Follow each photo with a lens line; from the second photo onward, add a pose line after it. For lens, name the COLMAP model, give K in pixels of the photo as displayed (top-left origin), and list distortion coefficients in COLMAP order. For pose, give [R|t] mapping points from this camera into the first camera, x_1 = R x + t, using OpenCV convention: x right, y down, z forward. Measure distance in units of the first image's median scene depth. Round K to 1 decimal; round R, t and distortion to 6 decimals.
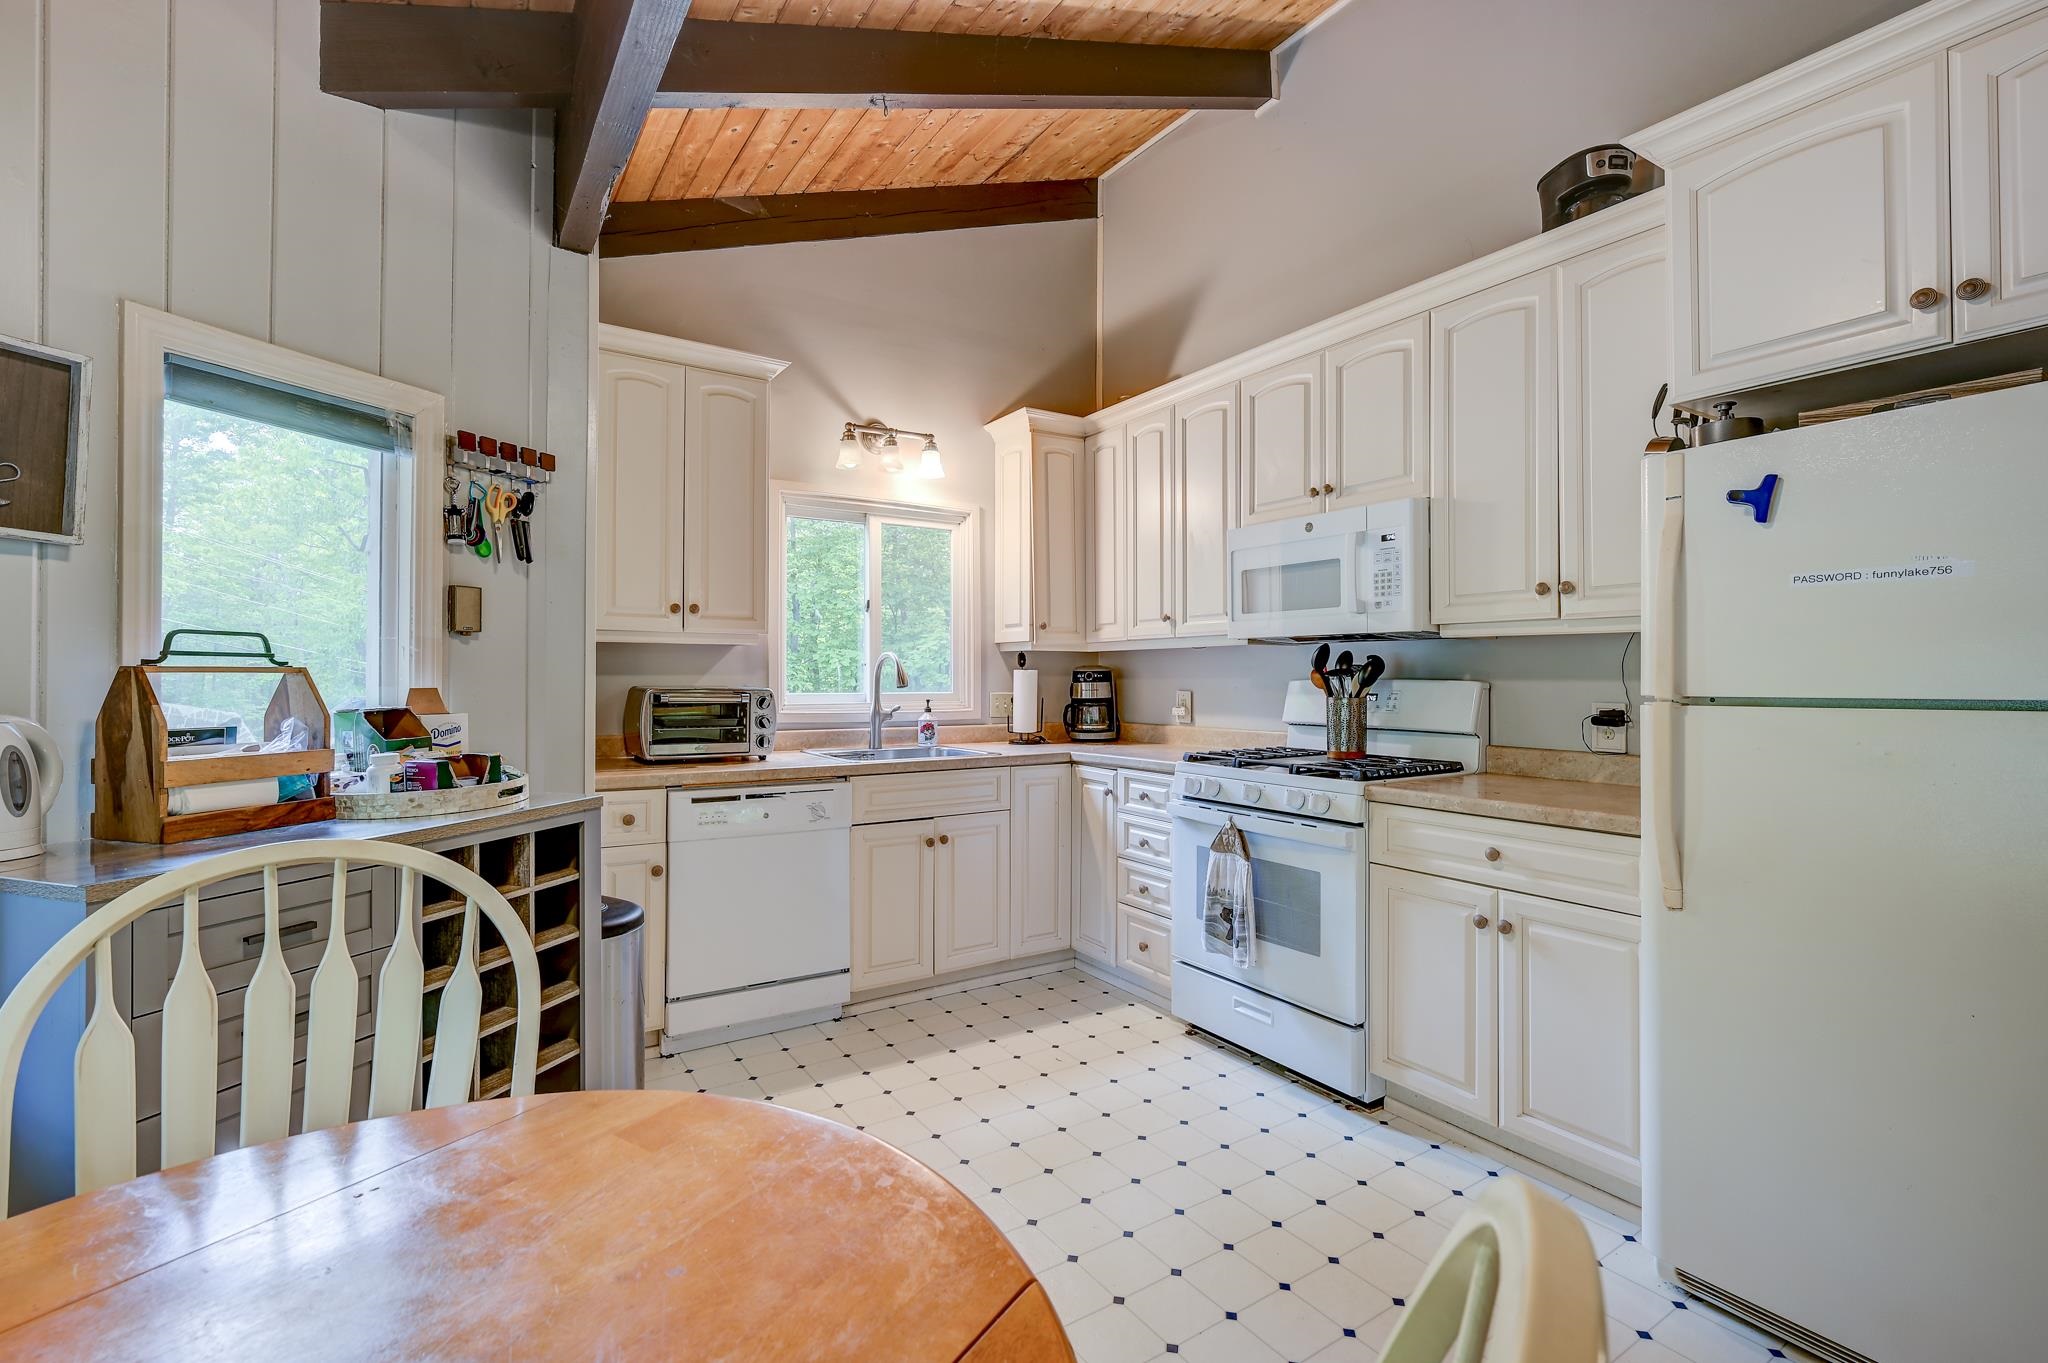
lens RADIAL K [[906.9, 0, 1034.4], [0, 906.9, 673.8], [0, 0, 1]] dist [-0.000436, 0.002088]
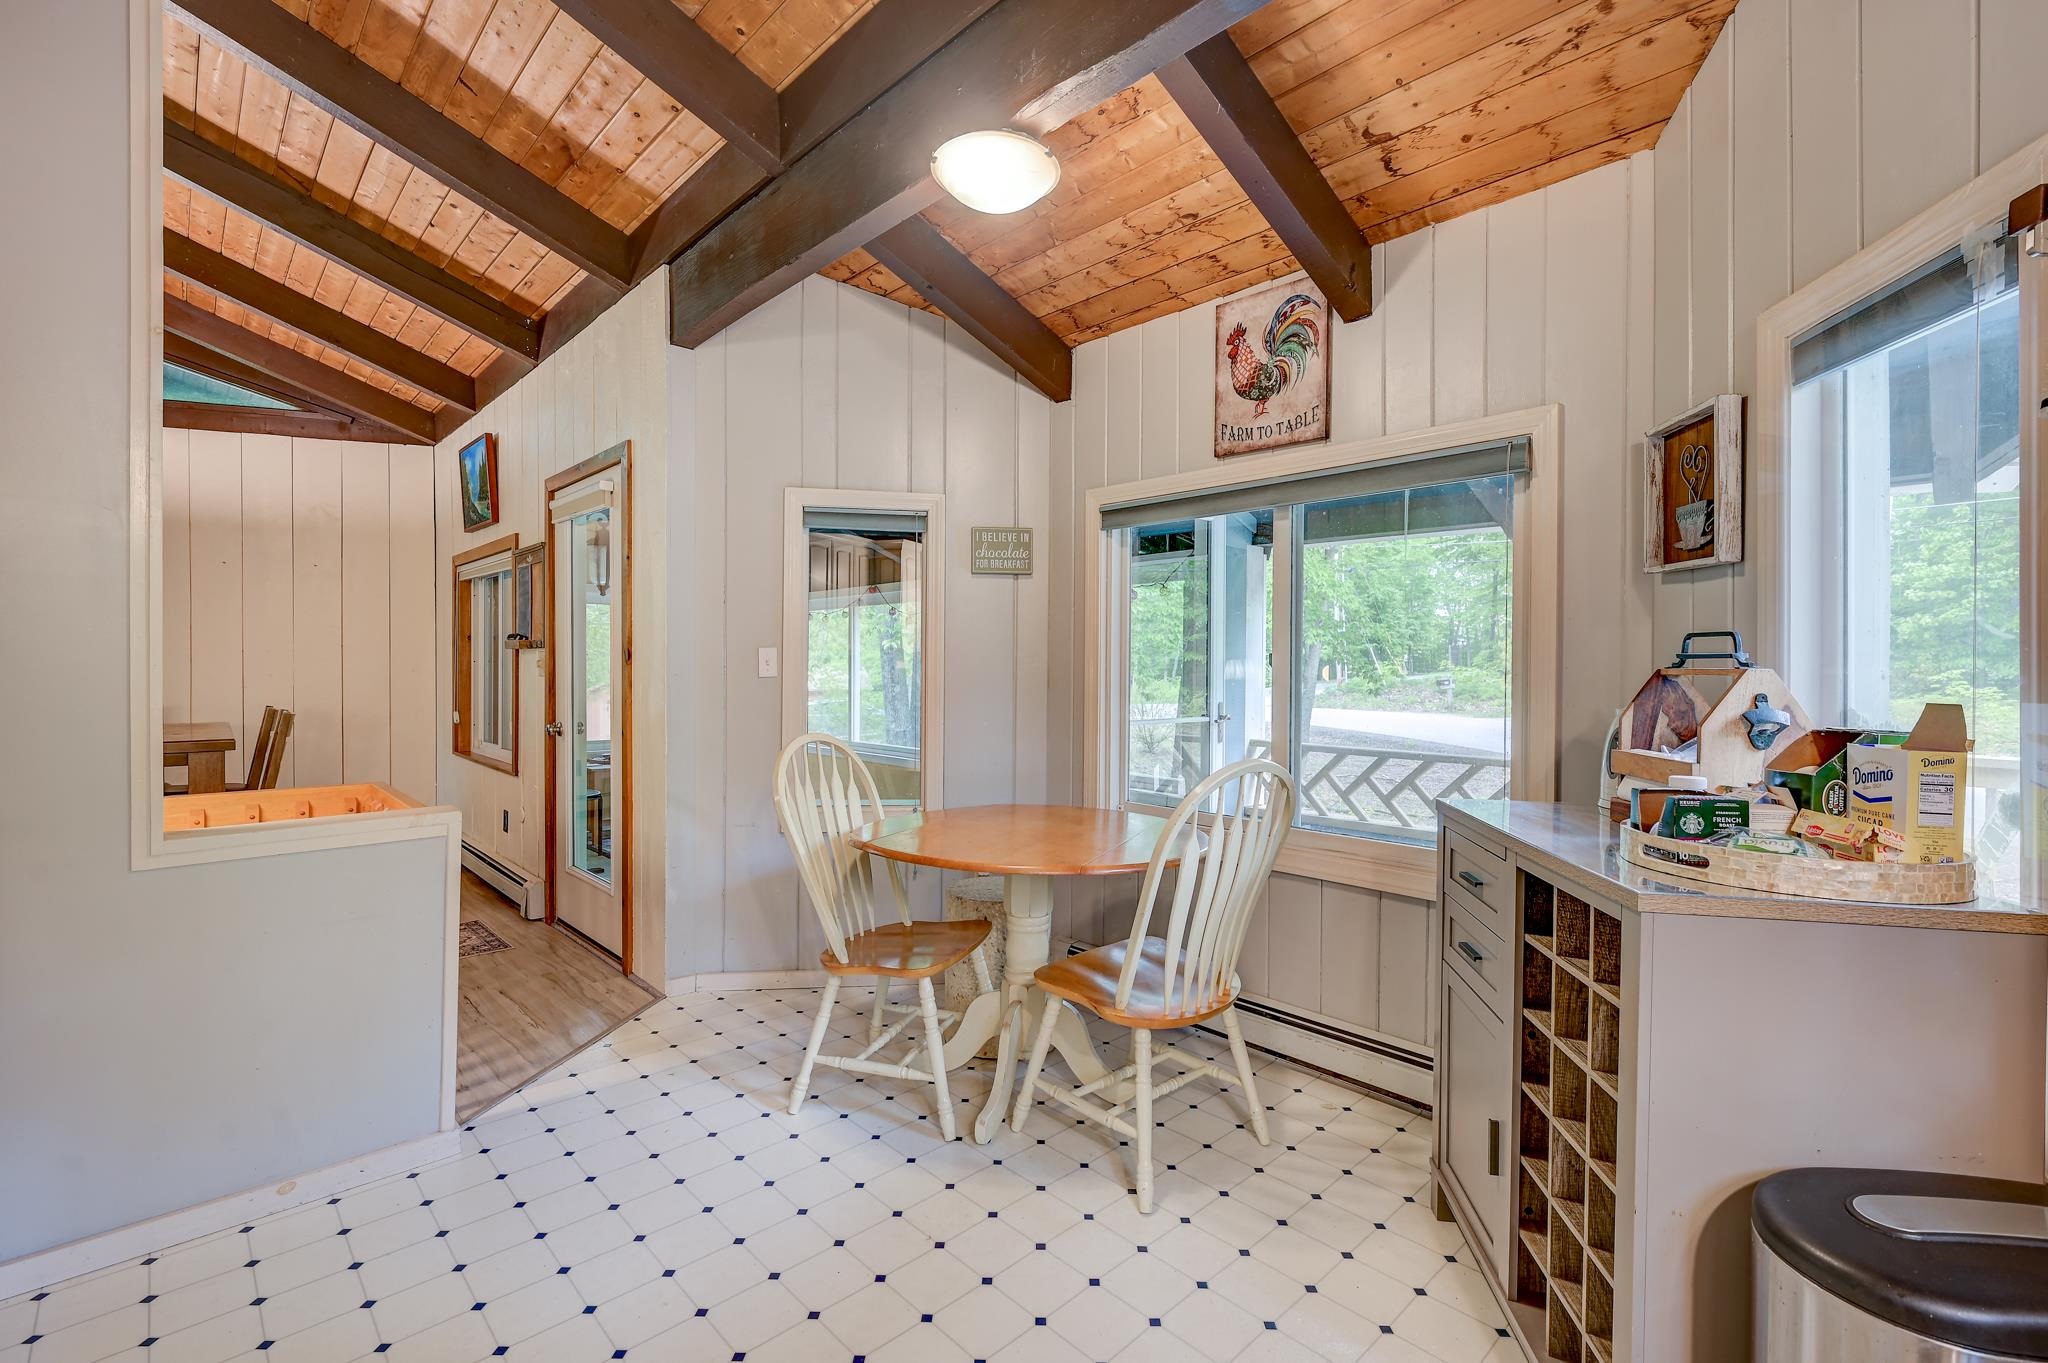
lens RADIAL K [[906.9, 0, 1033.1], [0, 906.9, 668.8], [0, 0, 1]] dist [-0.000436, 0.002088]
pose [[-0.982876, -0.003832, -0.184230, 0.003233], [-0.004656, 0.999981, 0.004043, -0.004557], [0.184211, 0.004832, -0.982875, 0.960881]]
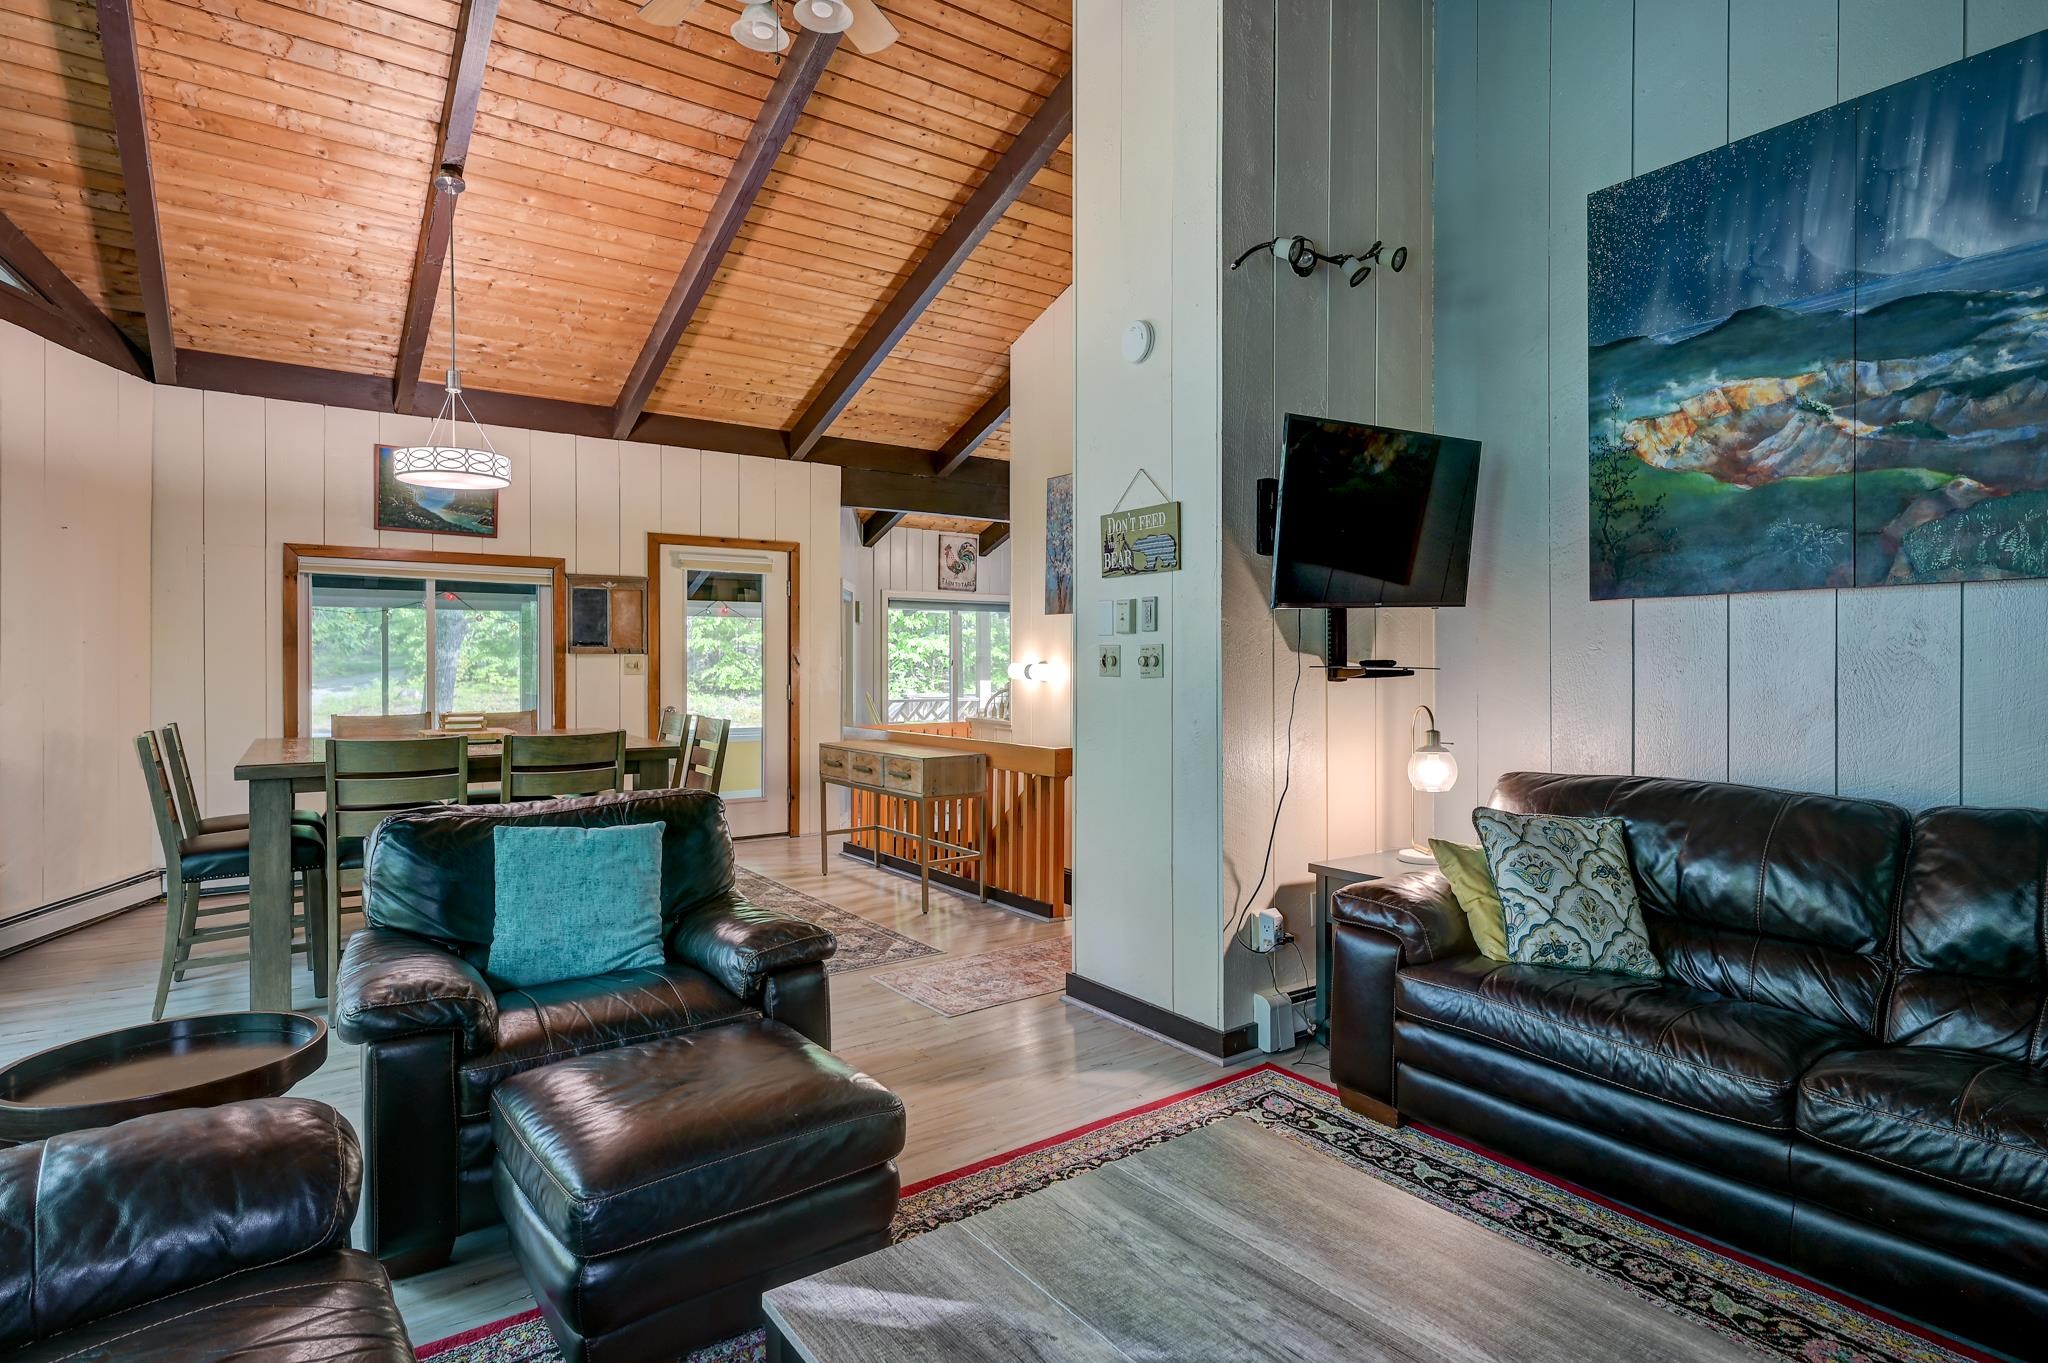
lens RADIAL K [[1062.5, 0, 1029.2], [0, 1062.5, 665.5], [0, 0, 1]] dist [0.012373, -0.005529]
pose [[0.039105, -0.004319, -0.999226, 2.662733], [0.001168, 0.999990, -0.004277, 0.010106], [0.999234, -0.000999, 0.039110, 0.211013]]
